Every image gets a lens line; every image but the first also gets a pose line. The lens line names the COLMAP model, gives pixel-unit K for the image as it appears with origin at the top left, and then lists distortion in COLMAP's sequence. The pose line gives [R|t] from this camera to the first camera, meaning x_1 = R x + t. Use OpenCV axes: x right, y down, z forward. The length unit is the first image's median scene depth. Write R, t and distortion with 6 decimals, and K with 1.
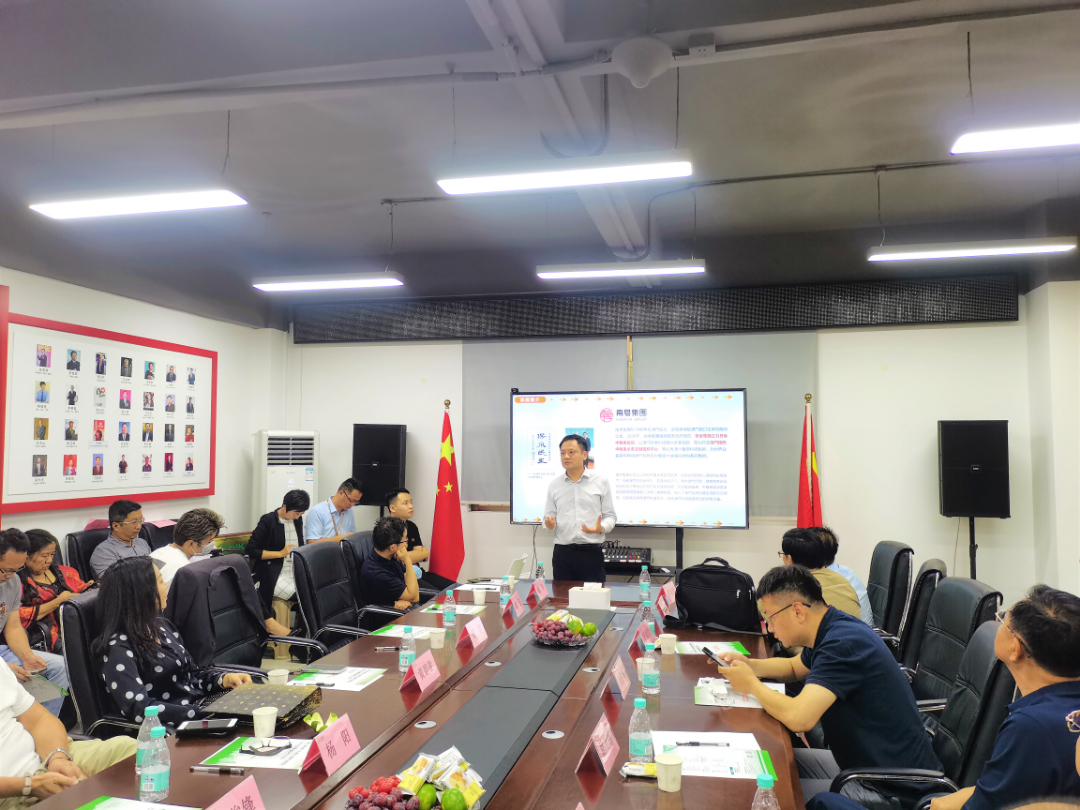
lens RADIAL K [[810.4, 0, 540.0], [0, 810.4, 405.0], [0, 0, 1]] dist [0.033736, -0.012066]
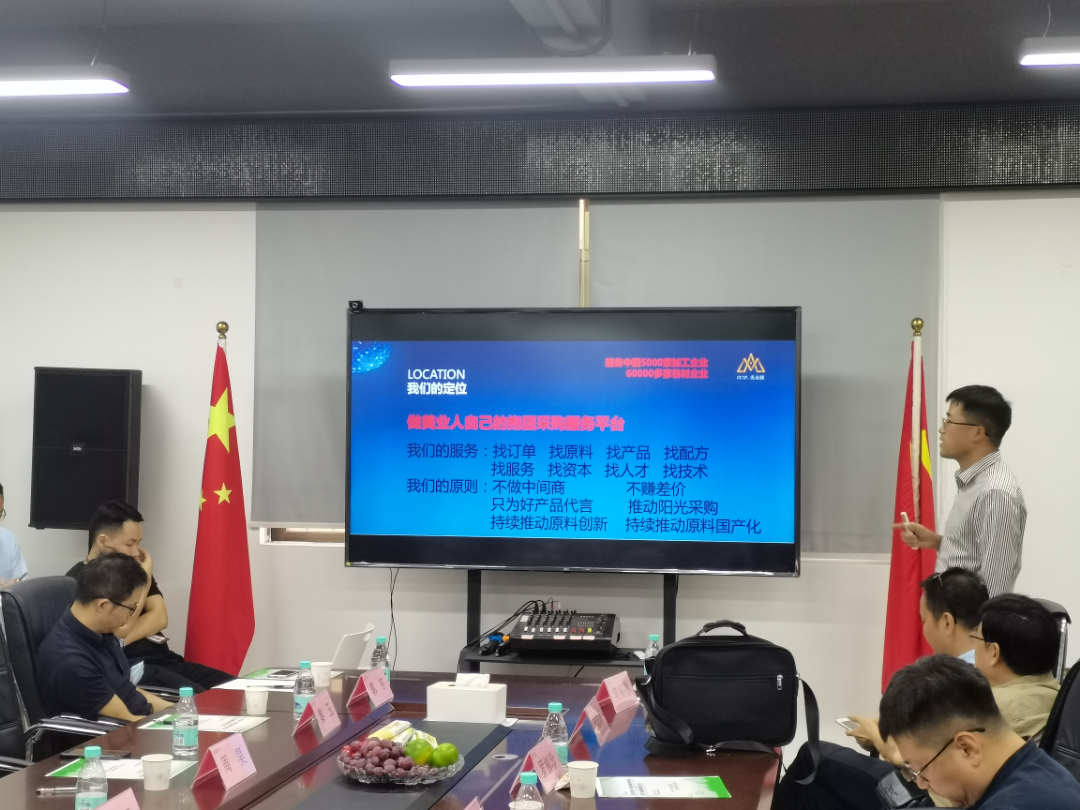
lens RADIAL K [[1659.5, 0, 540.0], [0, 1659.5, 405.0], [0, 0, 1]] dist [0.026366, 0.048076]
pose [[0.998801, 0.009022, 0.048122, 0.043285], [-0.011165, 0.998950, 0.044431, -0.003331], [-0.047671, -0.044915, 0.997853, -0.057203]]
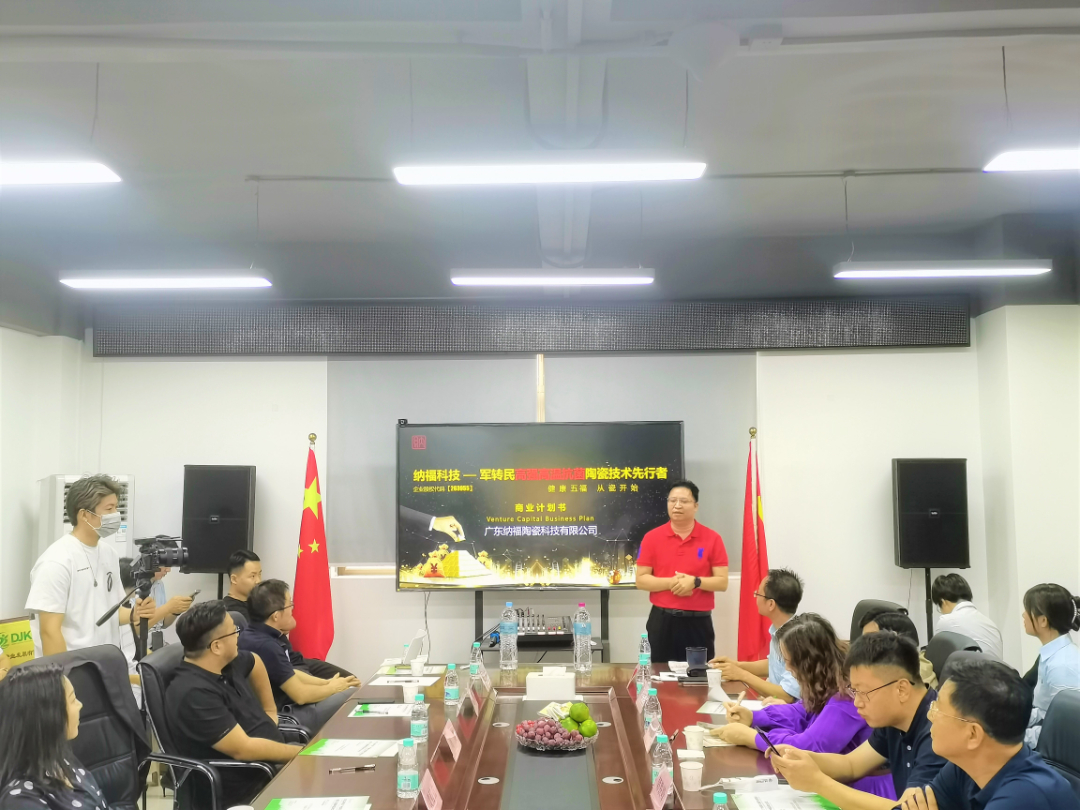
lens RADIAL K [[1008.3, 0, 540.0], [0, 1008.3, 405.0], [0, 0, 1]] dist [0.040112, 0.008370]
pose [[0.978728, 0.006796, 0.205048, -0.124302], [-0.002242, 0.999746, -0.022437, -0.015271], [-0.205148, 0.021500, 0.978495, 0.008111]]
